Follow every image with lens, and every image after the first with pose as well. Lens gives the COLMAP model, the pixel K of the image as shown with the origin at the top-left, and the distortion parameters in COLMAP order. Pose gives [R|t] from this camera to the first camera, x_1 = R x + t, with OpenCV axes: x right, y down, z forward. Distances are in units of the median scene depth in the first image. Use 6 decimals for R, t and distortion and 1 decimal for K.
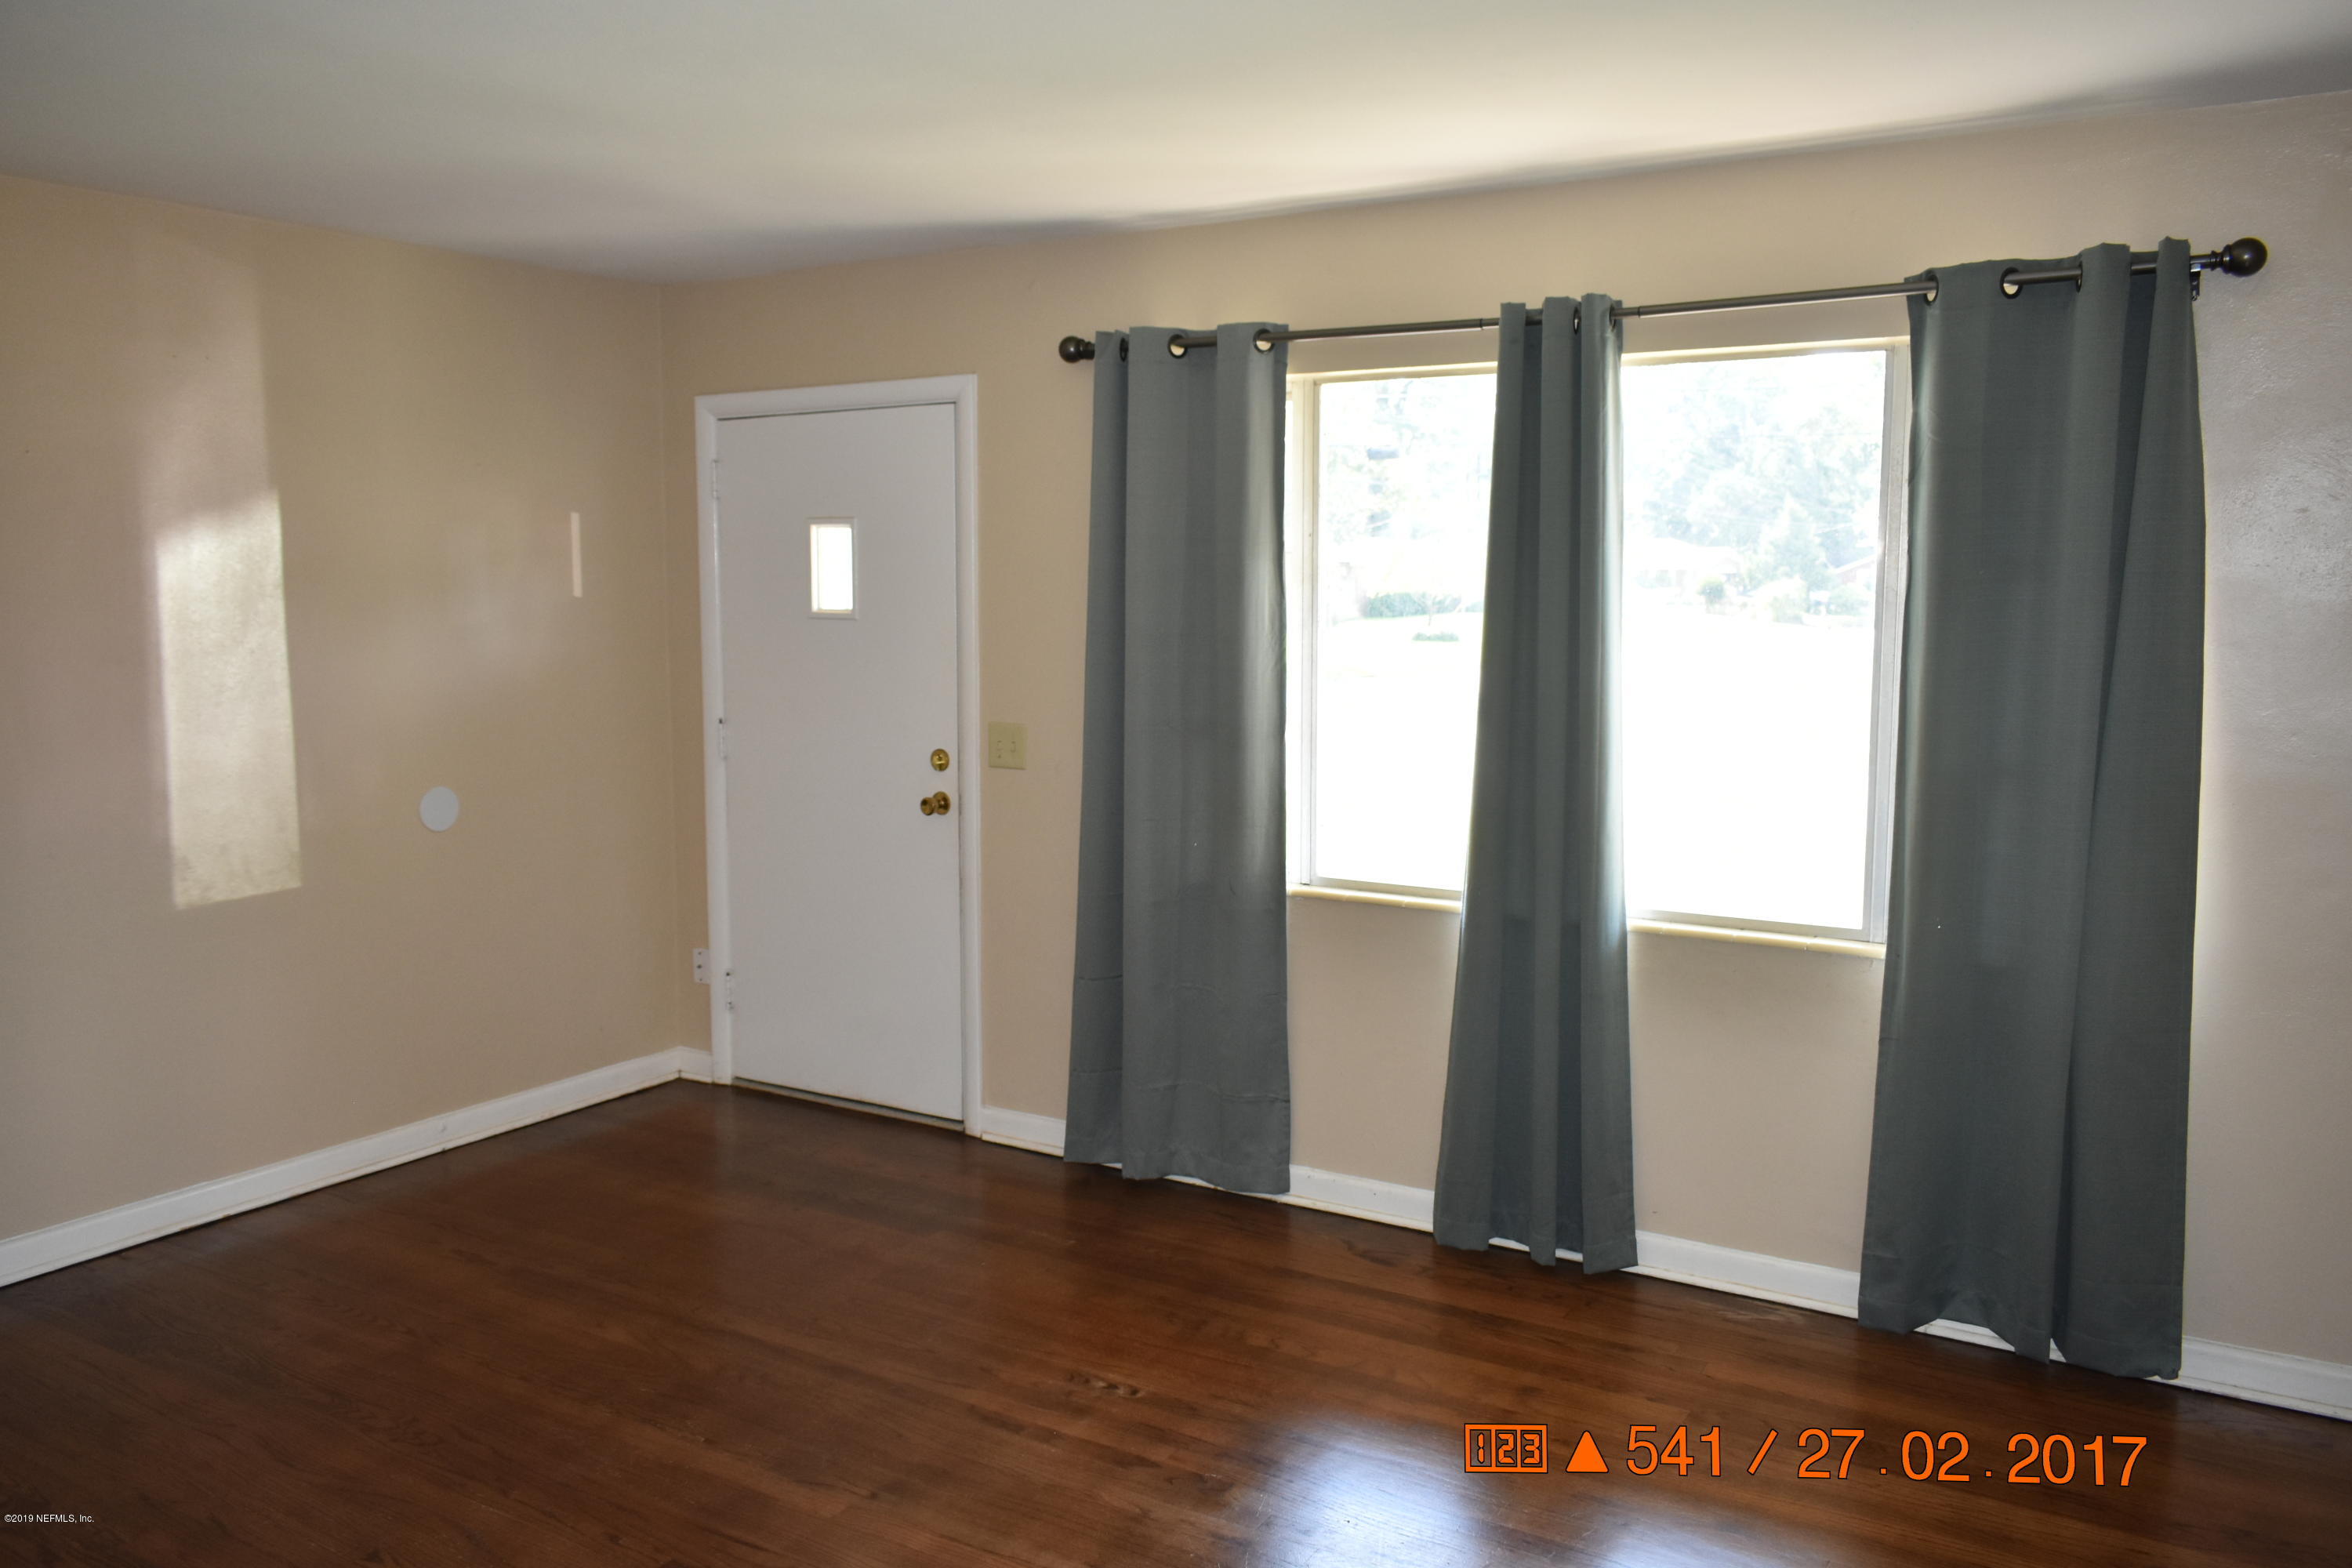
lens RADIAL K [[1810.4, 0, 1172.9], [0, 1810.4, 781.9], [0, 0, 1]] dist [-0.028258, 0.023804]
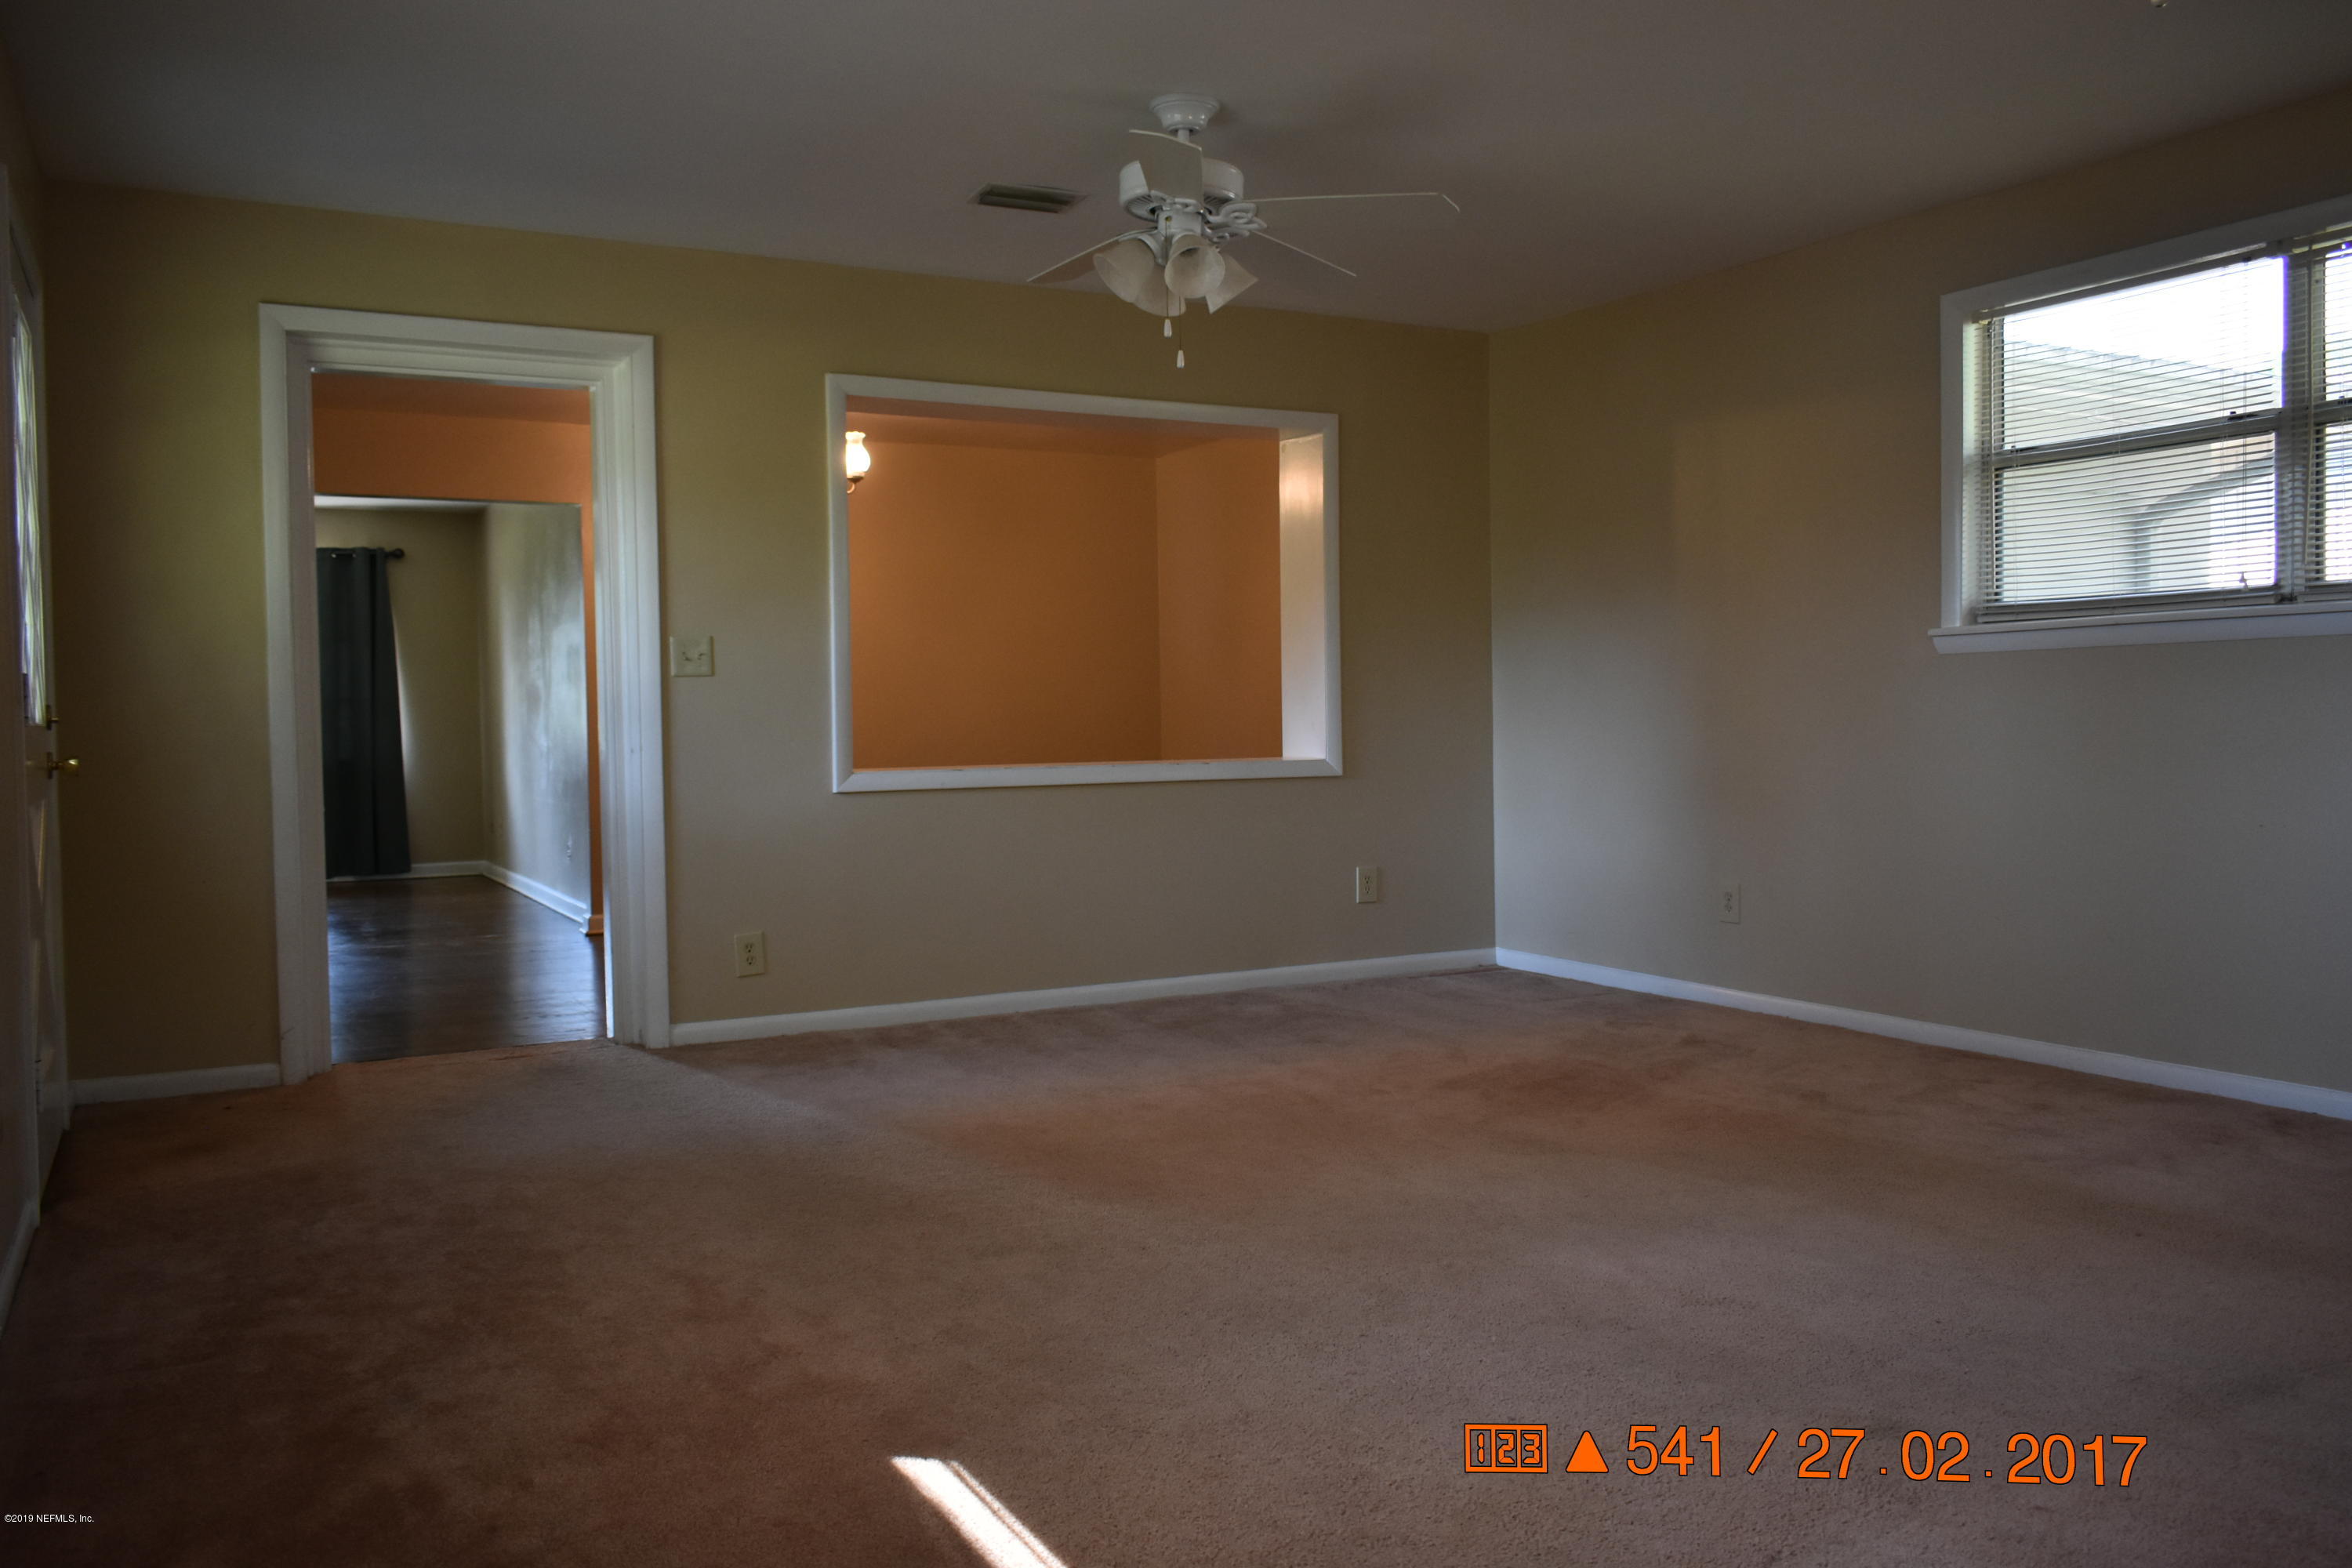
lens RADIAL K [[1810.4, 0, 1179.4], [0, 1810.4, 790.2], [0, 0, 1]] dist [-0.028258, 0.023804]
pose [[0.494482, -0.035883, 0.868447, -1.356266], [0.102144, 0.994623, -0.017063, 0.299566], [-0.863165, 0.097144, 0.495488, -1.582167]]
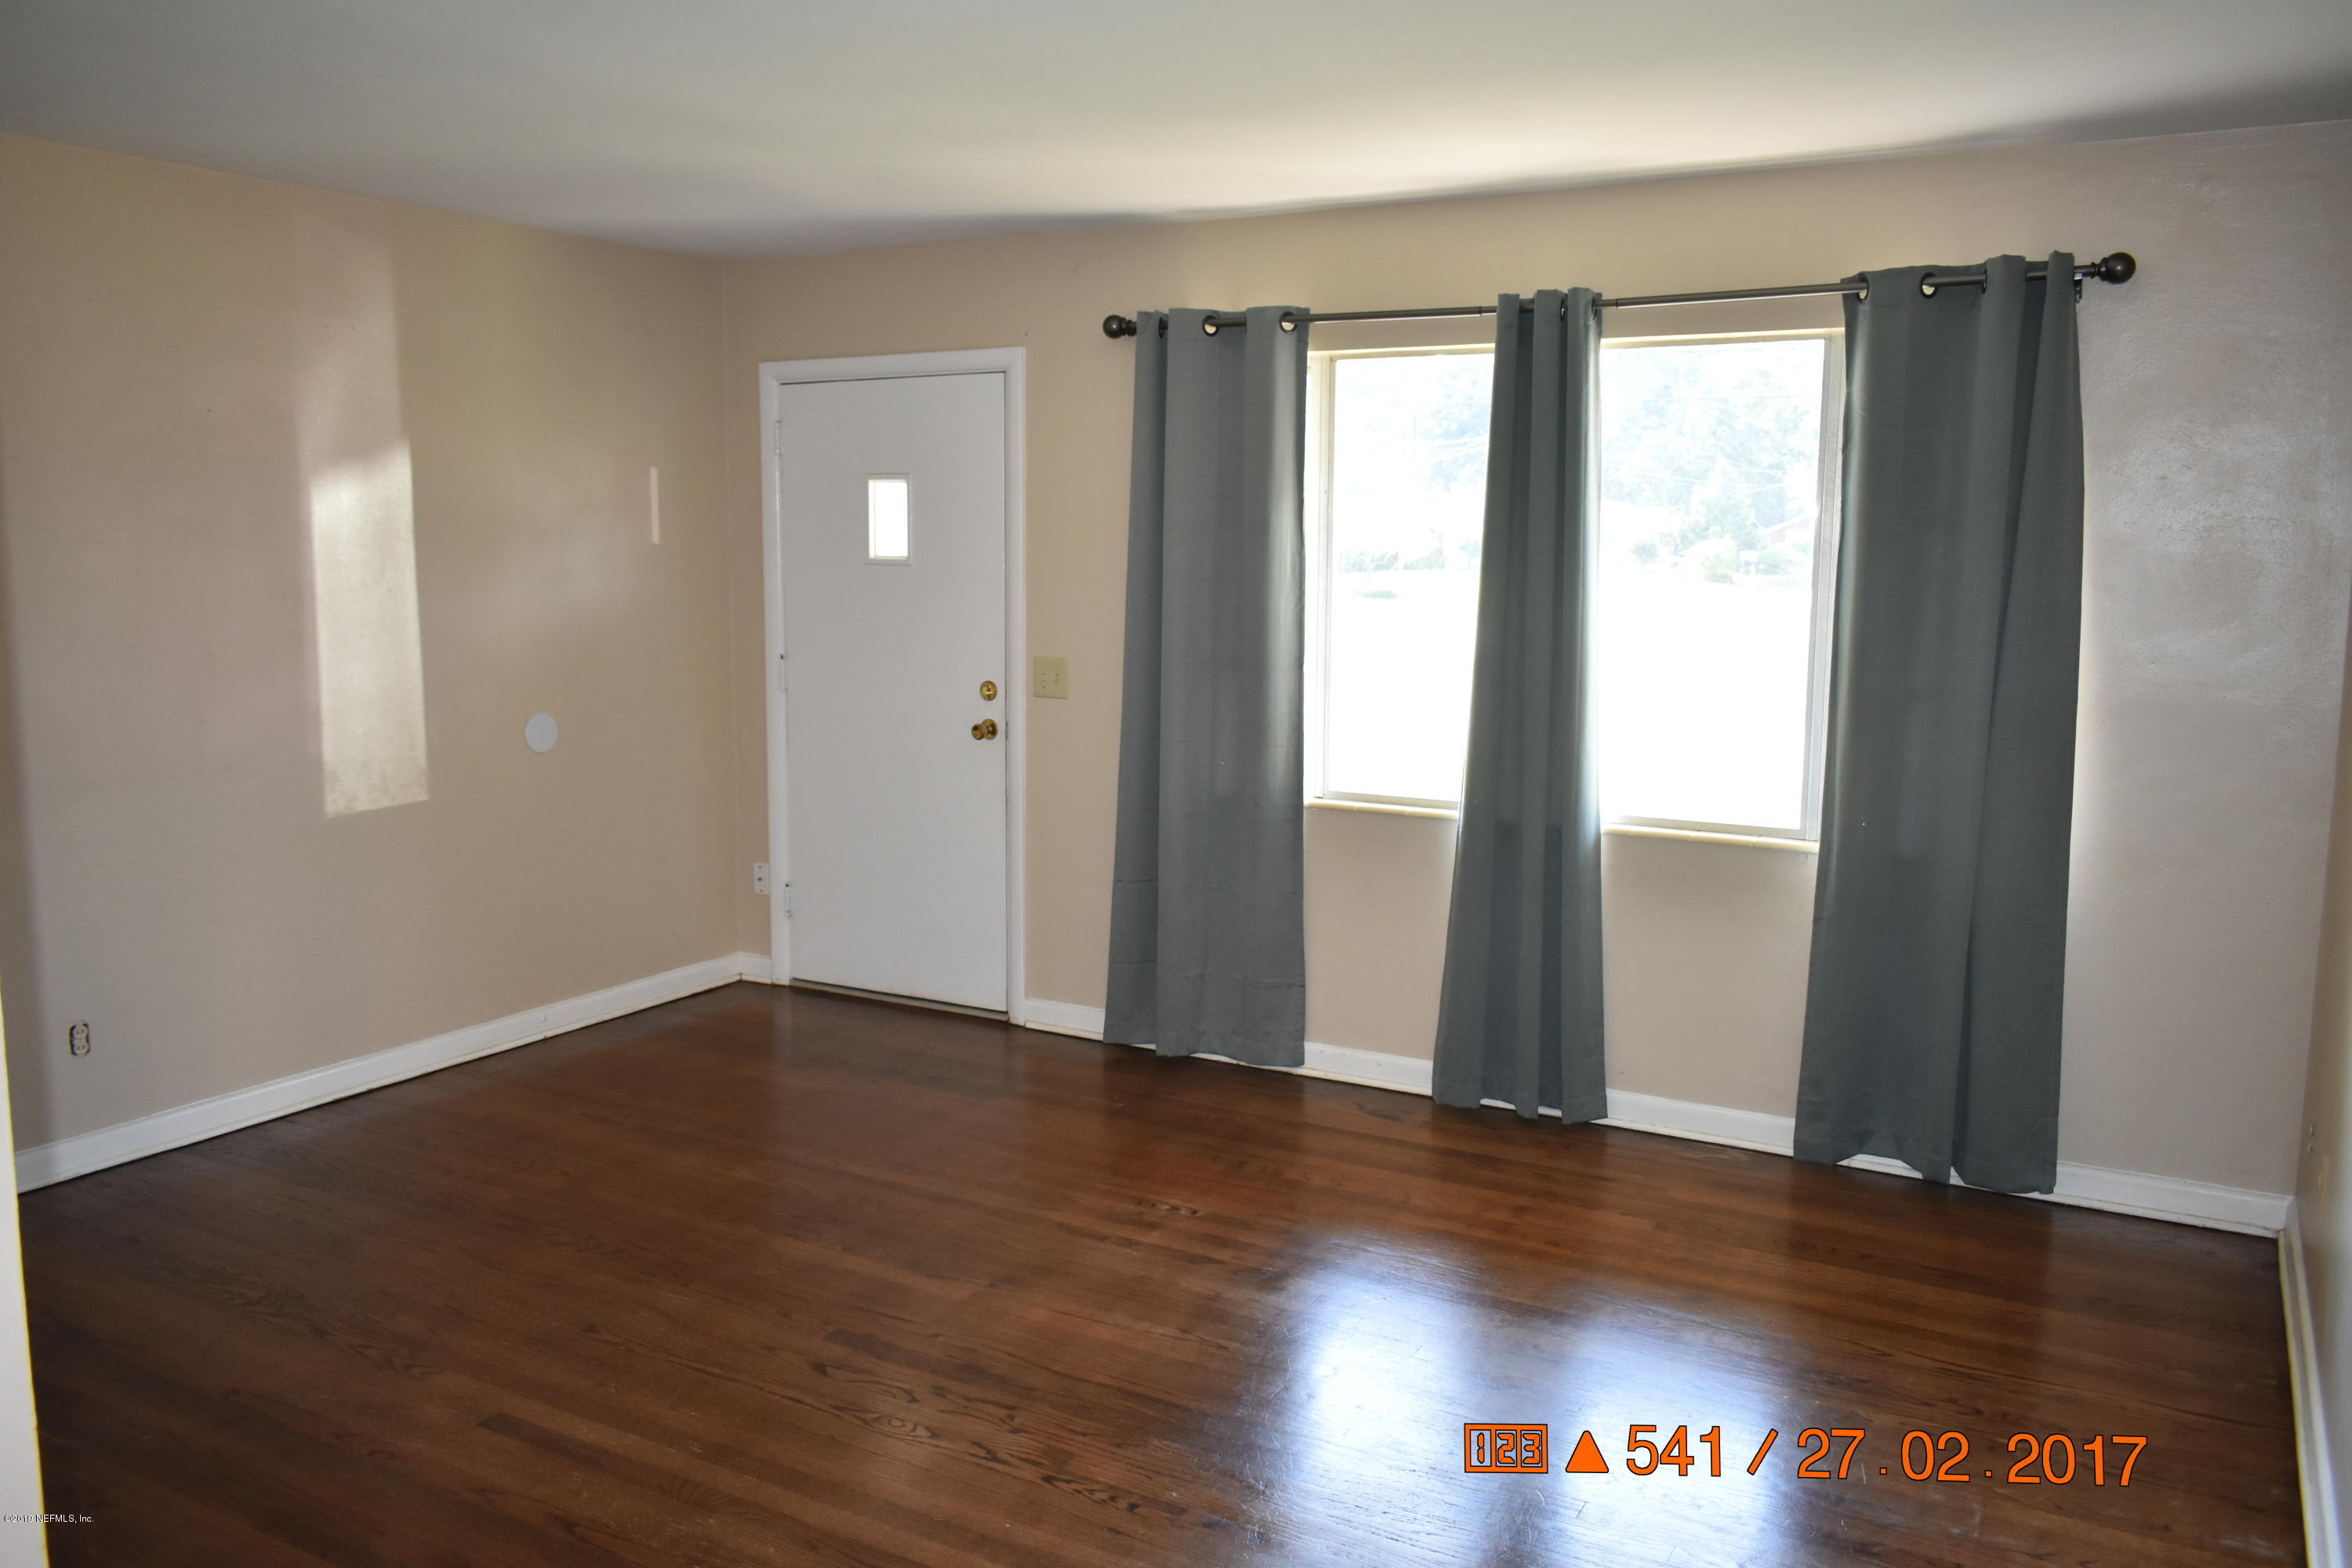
lens RADIAL K [[1810.4, 0, 1172.9], [0, 1810.4, 782.3], [0, 0, 1]] dist [-0.028258, 0.023804]
pose [[0.999339, 0.001202, 0.036333, -0.067427], [-0.002068, 0.999714, 0.023814, 0.021836], [-0.036294, -0.023873, 0.999056, -0.157281]]
